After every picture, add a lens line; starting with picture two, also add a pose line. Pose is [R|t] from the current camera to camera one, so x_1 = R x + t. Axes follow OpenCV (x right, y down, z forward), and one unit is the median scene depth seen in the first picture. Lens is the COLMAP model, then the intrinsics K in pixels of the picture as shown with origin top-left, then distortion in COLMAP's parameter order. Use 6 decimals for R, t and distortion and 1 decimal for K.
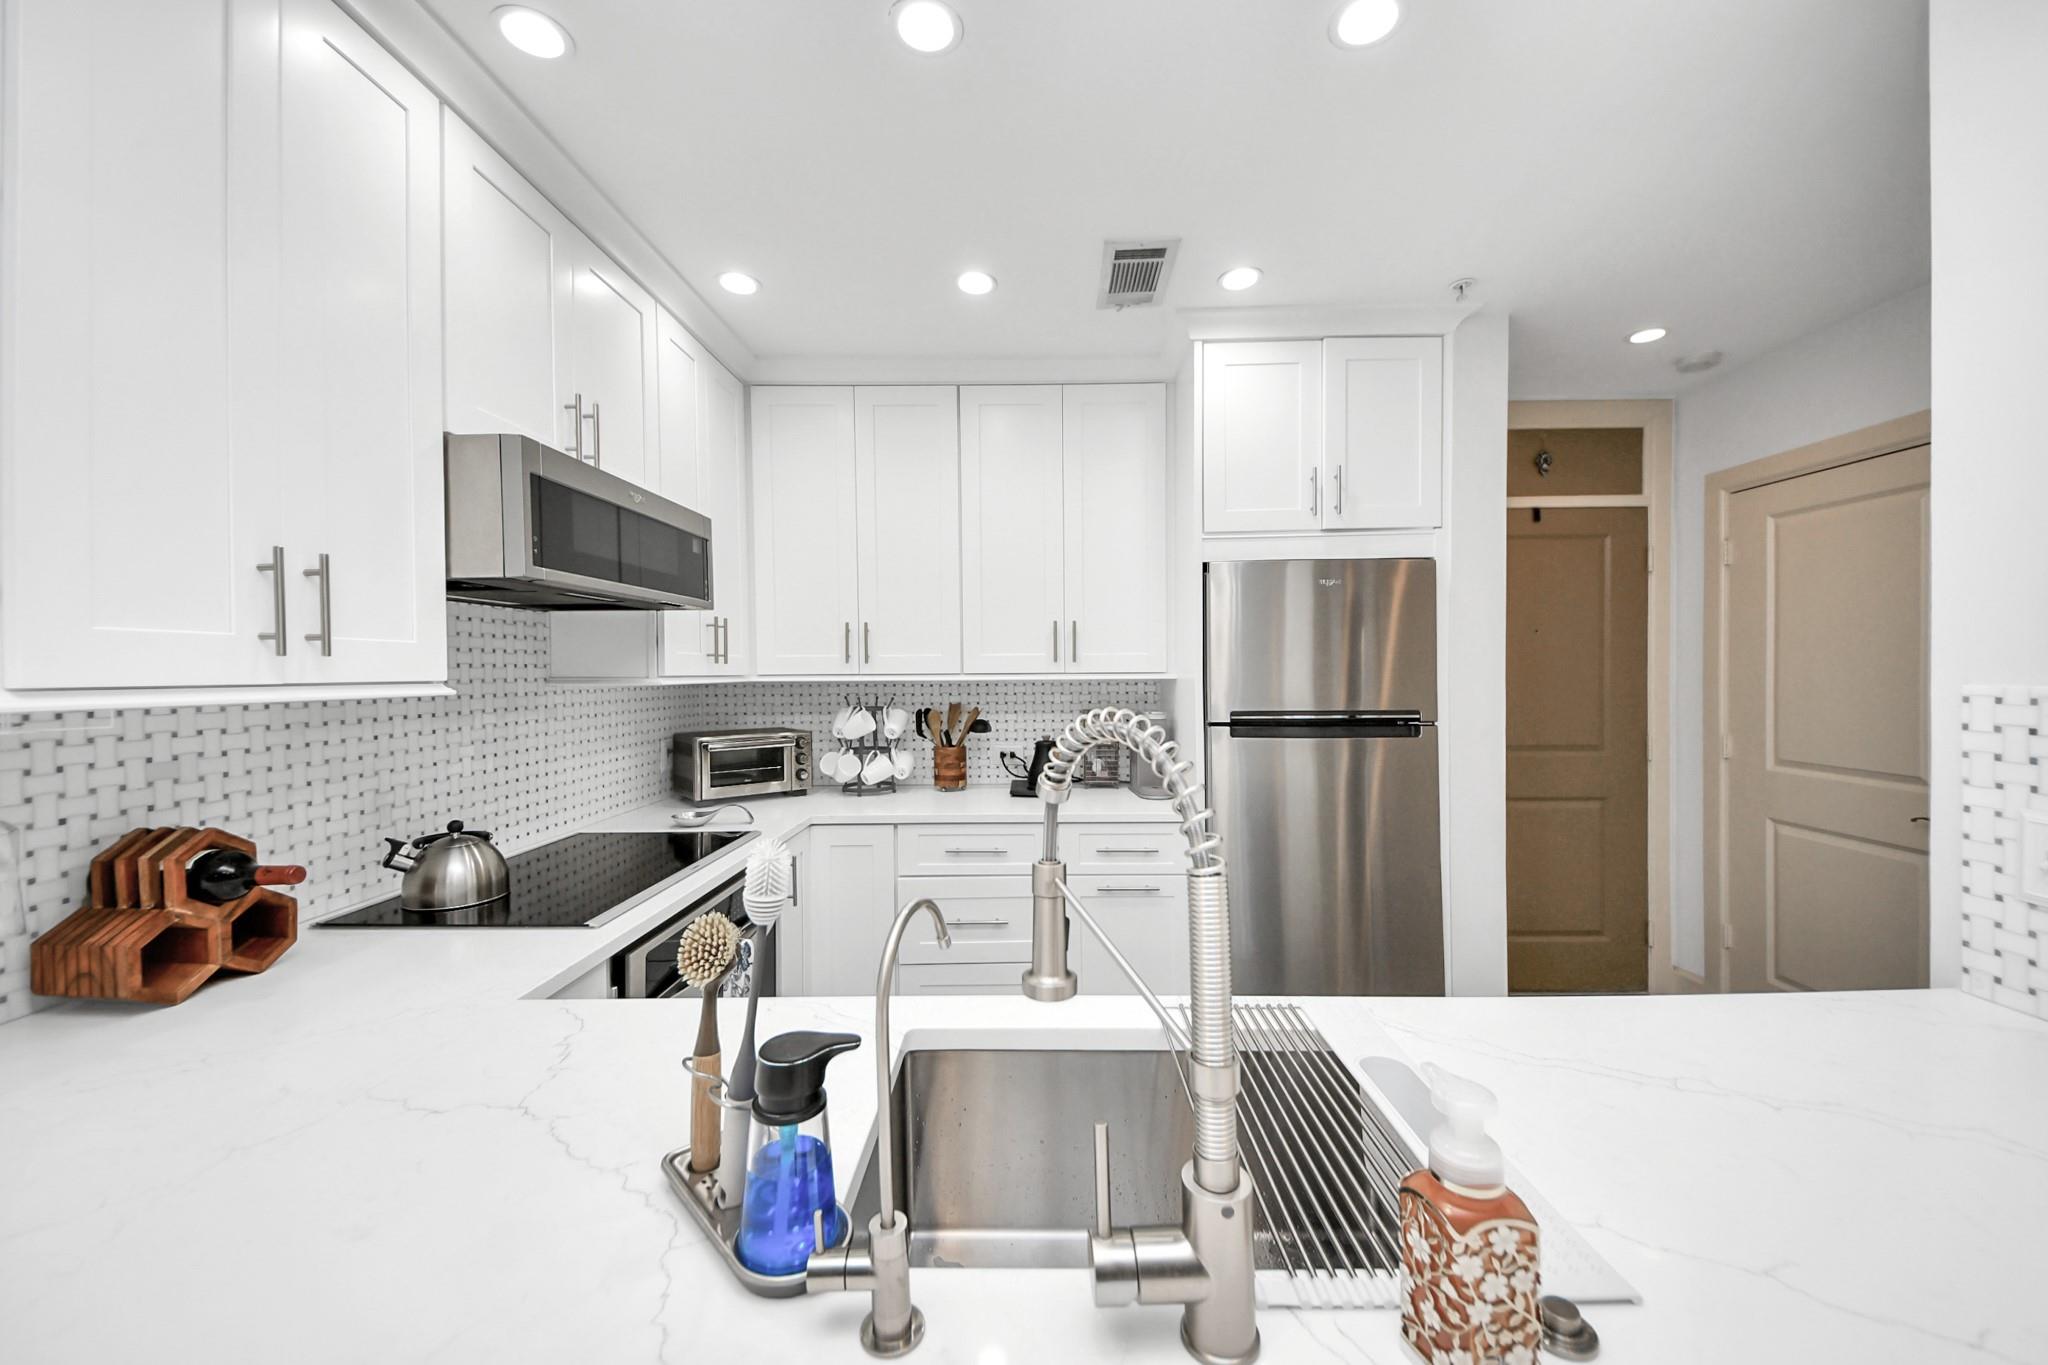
lens RADIAL K [[756.0, 0, 1037.9], [0, 756.0, 703.6], [0, 0, 1]] dist [0.016105, -0.014801]
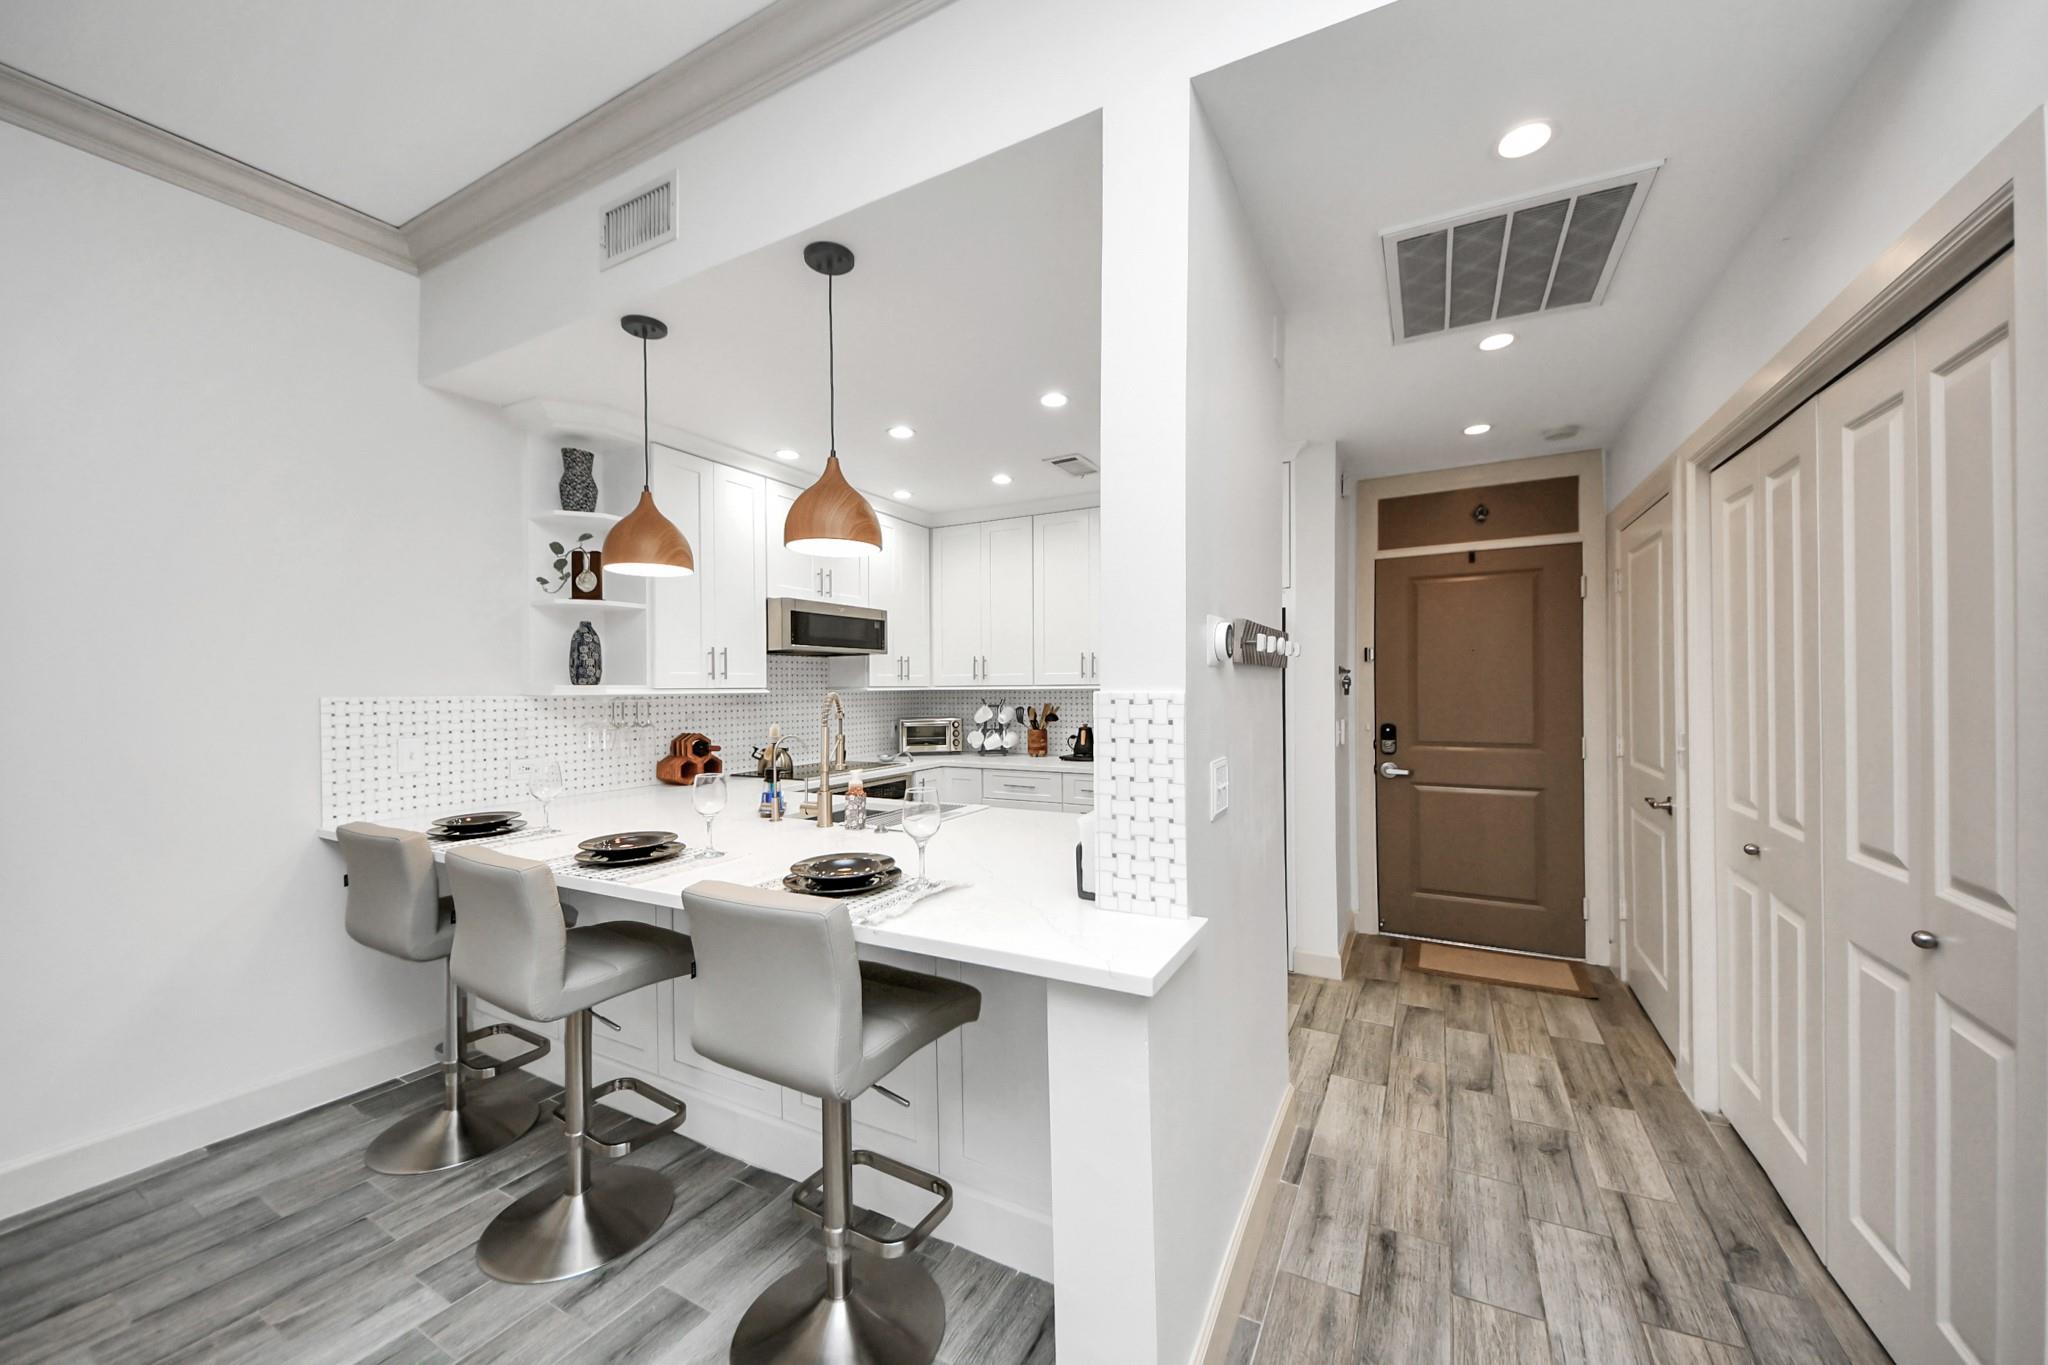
lens RADIAL K [[756.0, 0, 1037.9], [0, 756.0, 703.6], [0, 0, 1]] dist [0.016105, -0.014801]
pose [[0.888180, 0.007787, -0.459431, 0.782103], [-0.016399, 0.999757, -0.014756, 0.029943], [0.459204, 0.020640, 0.888091, -0.566567]]
